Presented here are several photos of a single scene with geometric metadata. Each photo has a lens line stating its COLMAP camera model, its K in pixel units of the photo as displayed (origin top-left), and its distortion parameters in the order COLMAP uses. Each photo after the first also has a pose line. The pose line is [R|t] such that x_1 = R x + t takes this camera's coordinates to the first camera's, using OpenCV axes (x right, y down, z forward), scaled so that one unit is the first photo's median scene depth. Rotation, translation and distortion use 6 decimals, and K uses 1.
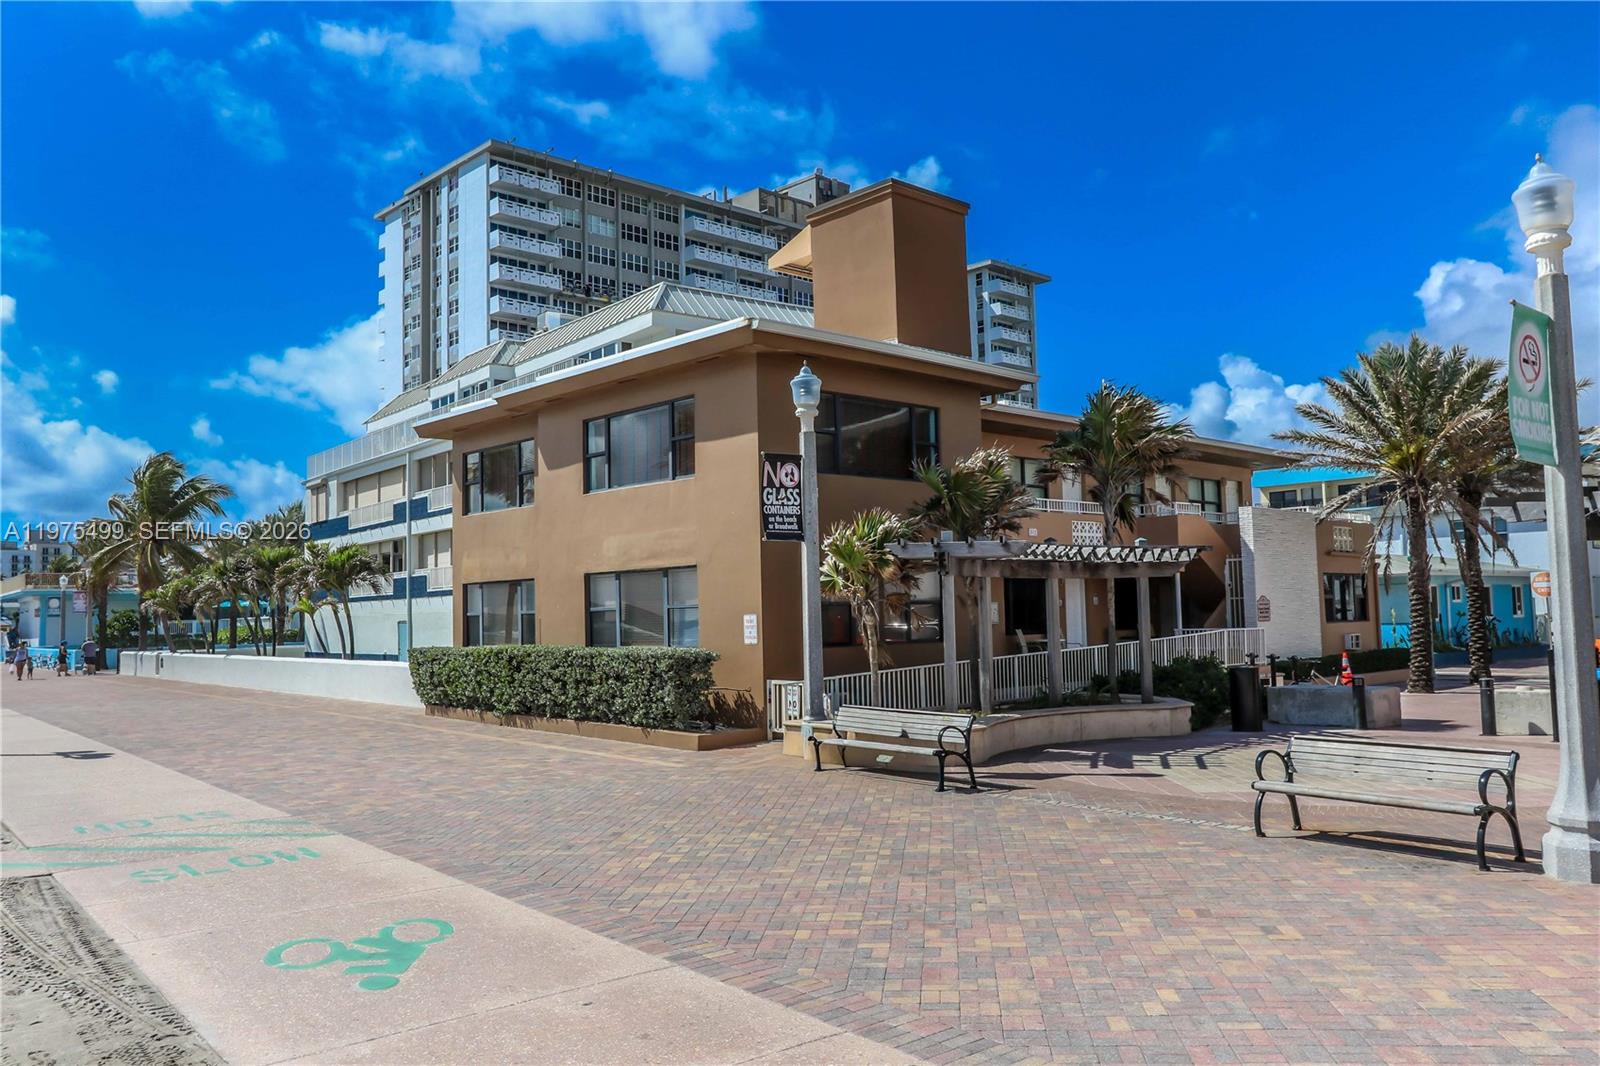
lens RADIAL K [[1203.1, 0, 799.6], [0, 1203.1, 534.3], [0, 0, 1]] dist [0.003588, 0.001061]
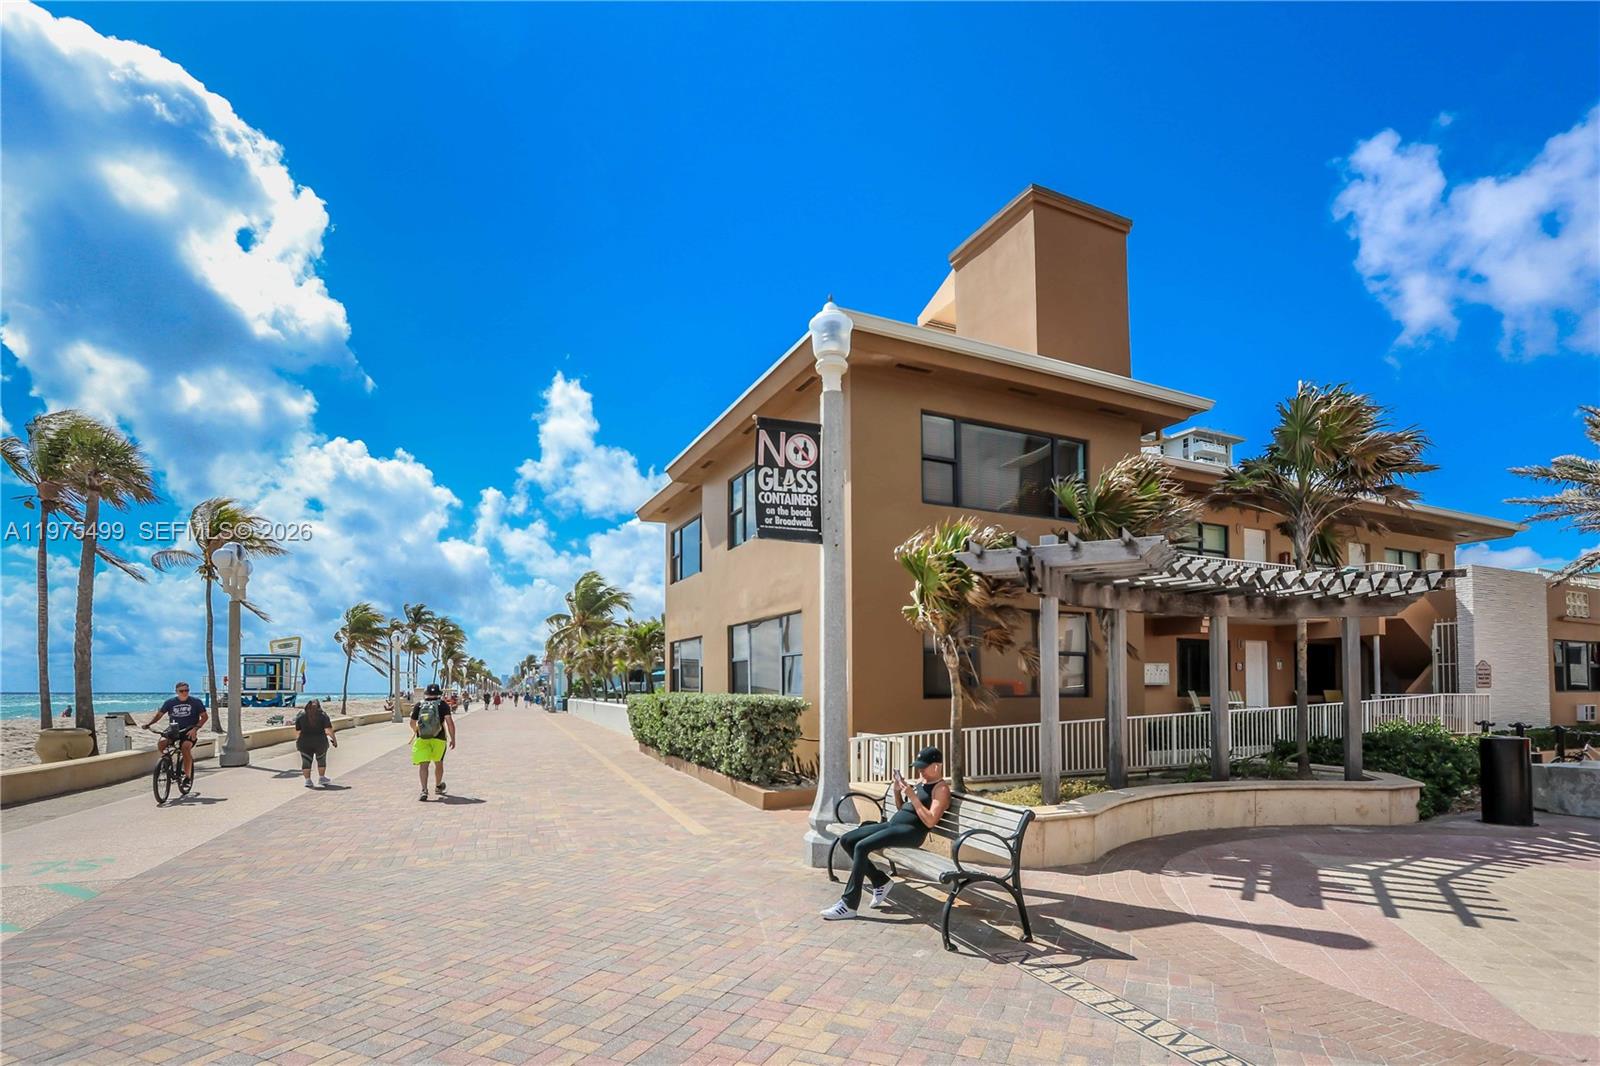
lens RADIAL K [[745.0, 0, 816.0], [0, 745.0, 671.6], [0, 0, 1]] dist [-0.009564, 0.000619]
pose [[0.950537, 0.011111, -0.310412, 0.106906], [0.003072, 0.998975, 0.045165, 0.047728], [0.310595, -0.043885, 0.949529, 0.439543]]
